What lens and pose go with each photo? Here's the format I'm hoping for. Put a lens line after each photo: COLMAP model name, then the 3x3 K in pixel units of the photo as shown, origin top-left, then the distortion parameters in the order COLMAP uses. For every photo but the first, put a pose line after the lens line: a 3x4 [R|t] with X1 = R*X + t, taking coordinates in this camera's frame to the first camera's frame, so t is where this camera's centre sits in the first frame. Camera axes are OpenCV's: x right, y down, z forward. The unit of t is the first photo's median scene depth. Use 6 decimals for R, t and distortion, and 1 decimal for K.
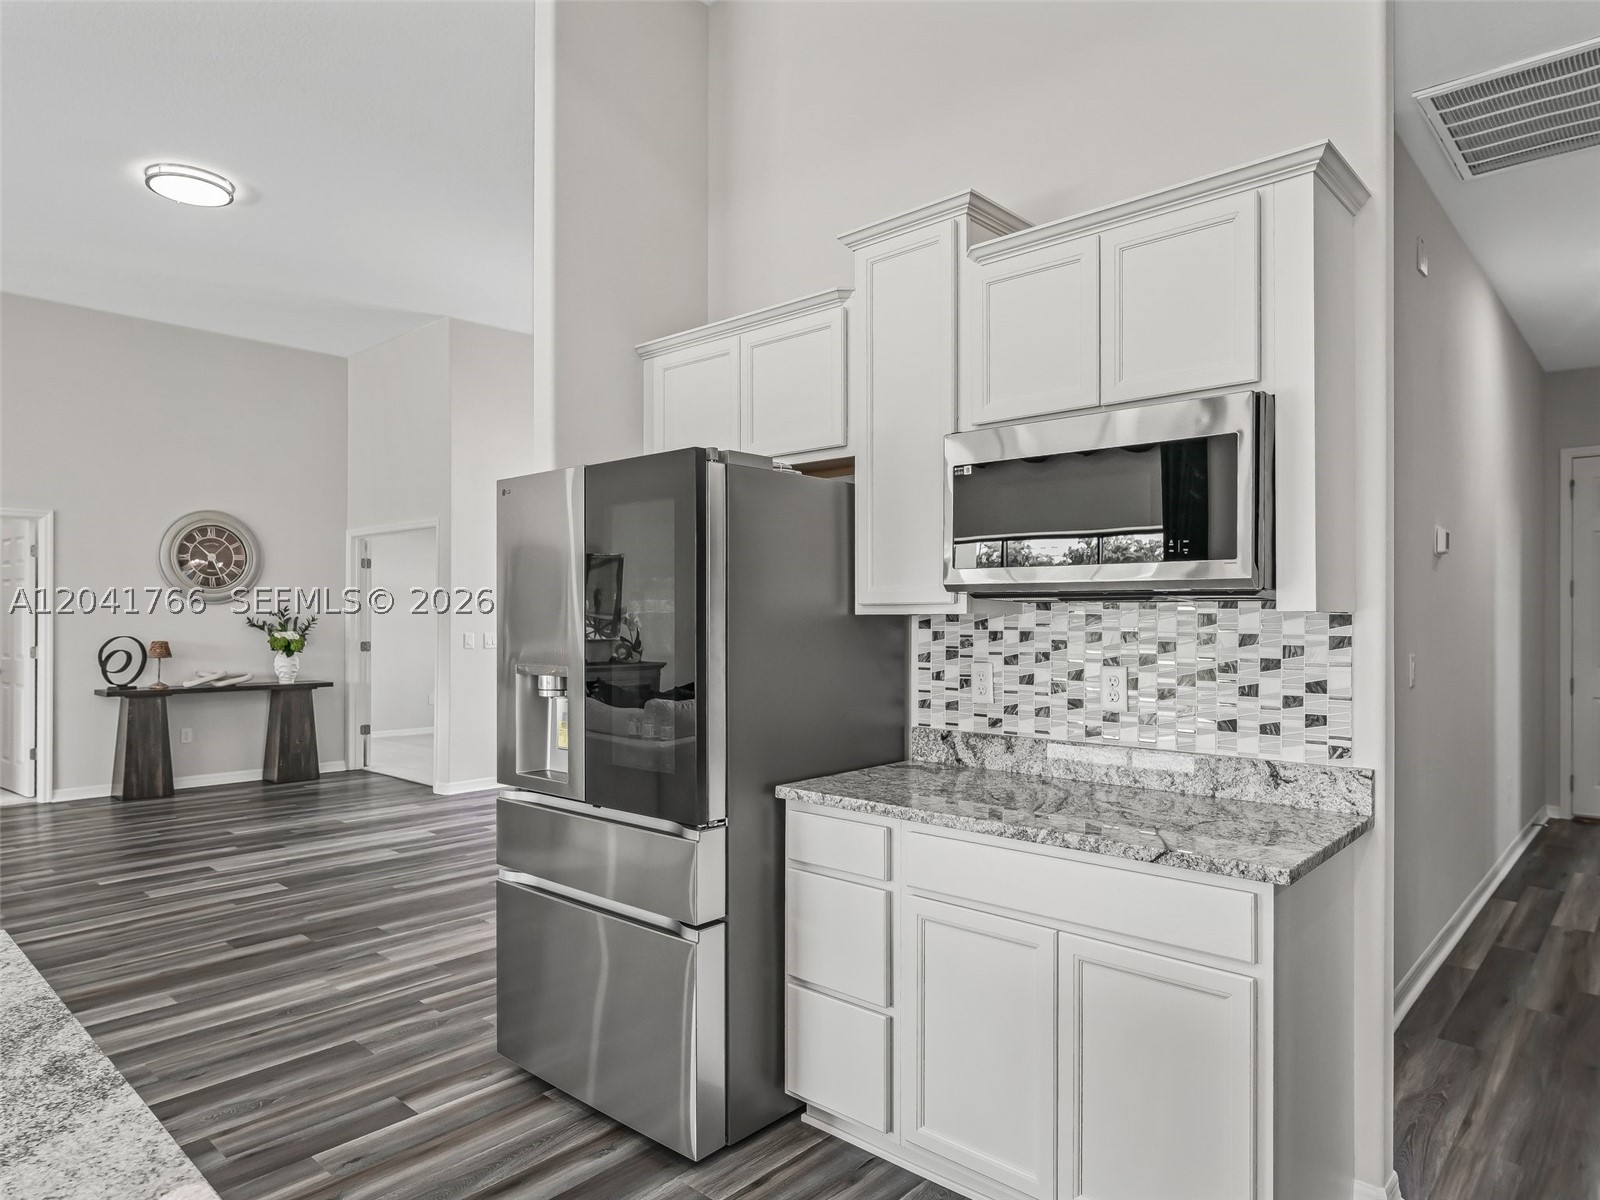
lens RADIAL K [[985.7, 0, 801.4], [0, 985.7, 609.3], [0, 0, 1]] dist [0.000061, 0.001314]
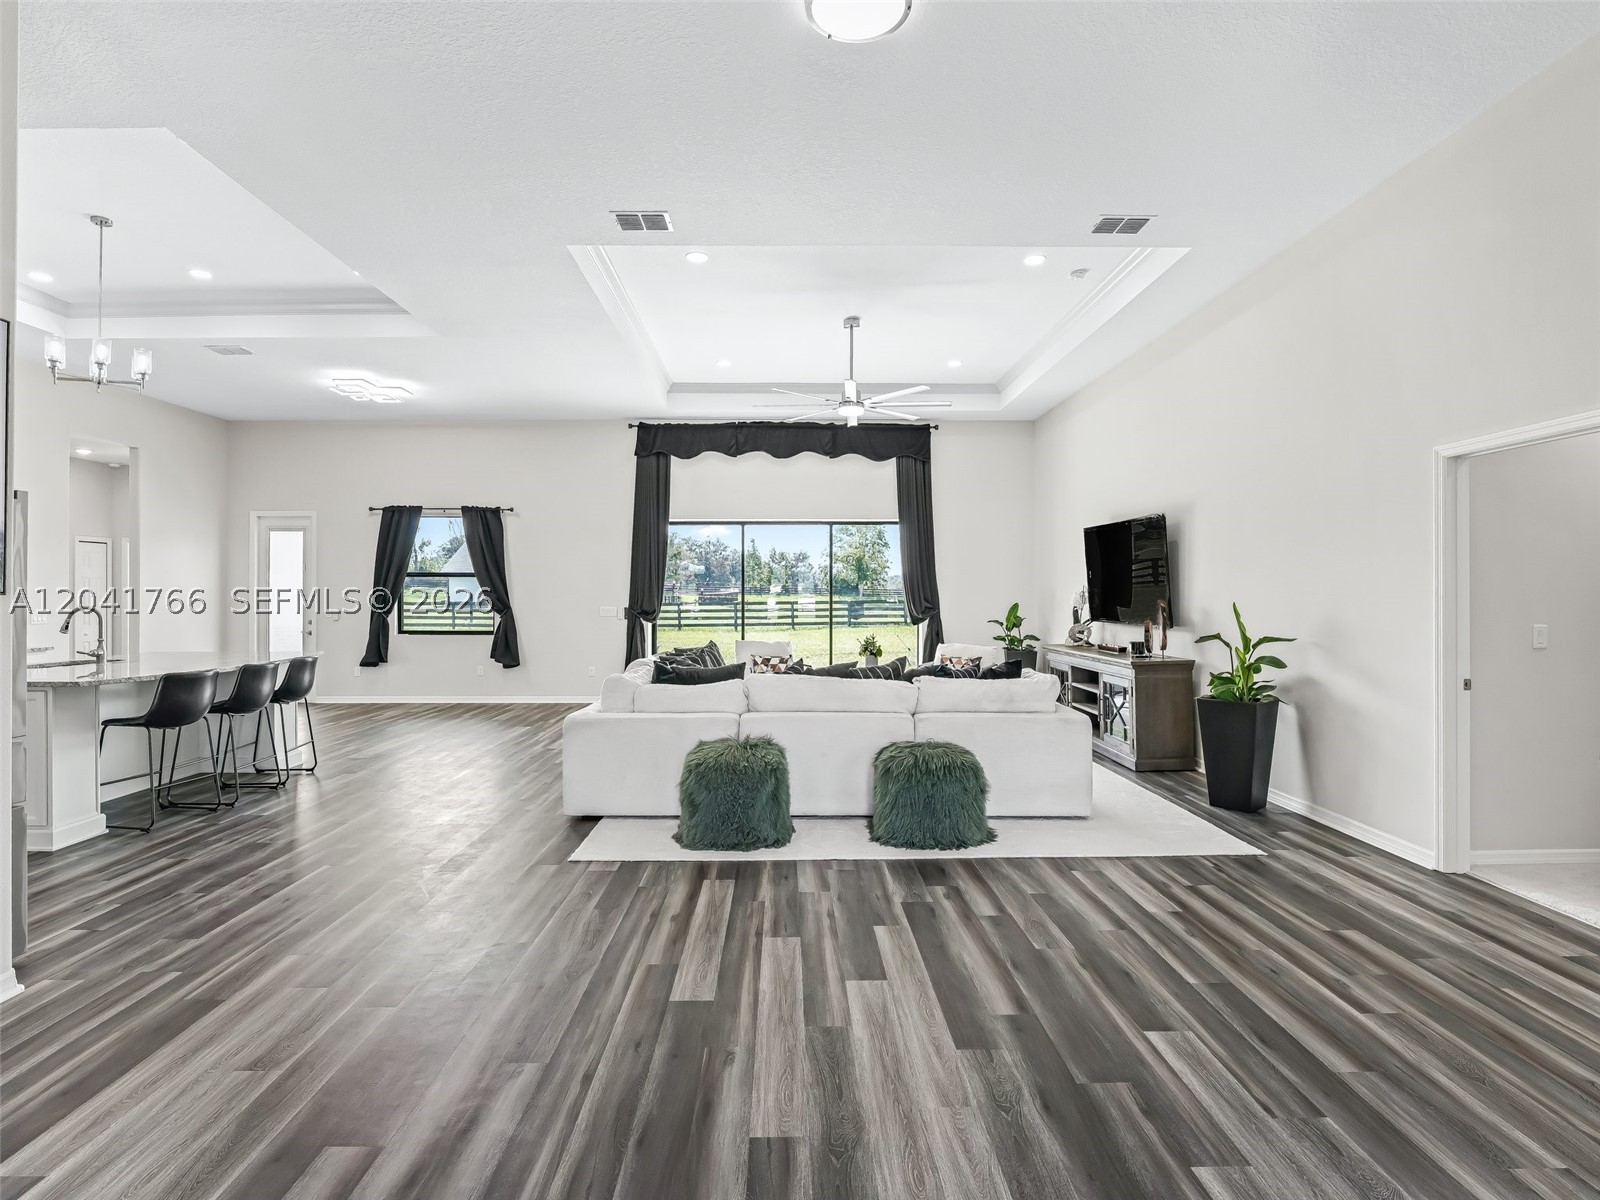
lens RADIAL K [[827.0, 0, 803.0], [0, 827.0, 591.9], [0, 0, 1]] dist [-0.008249, -0.000904]
pose [[-0.730437, -0.008689, -0.682925, -0.254590], [-0.000418, 0.999925, -0.012275, 0.008066], [0.682980, -0.008681, -0.730385, 1.950388]]
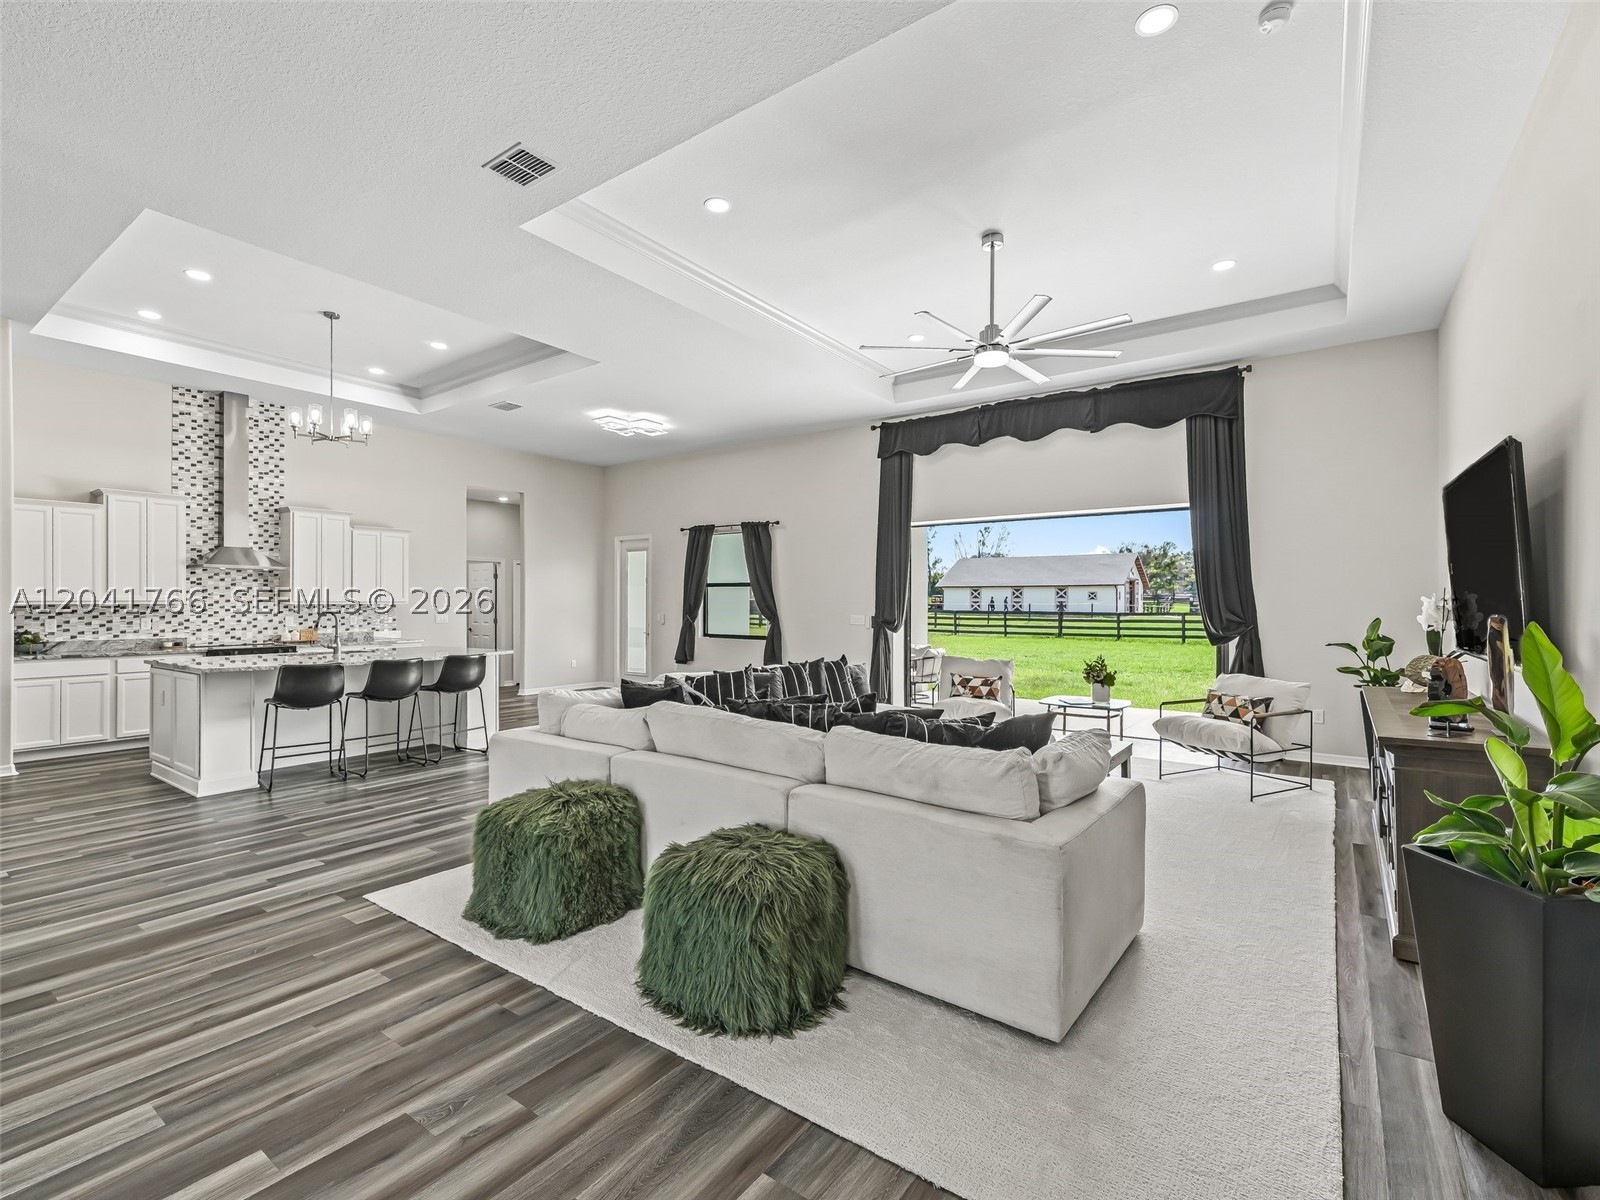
lens RADIAL K [[734.7, 0, 792.9], [0, 734.7, 605.5], [0, 0, 1]] dist [0.007799, -0.000736]
pose [[-0.993714, -0.010114, -0.111492, -1.238374], [-0.009697, 0.999944, -0.004288, 0.003958], [0.111529, -0.003179, -0.993756, 1.860215]]
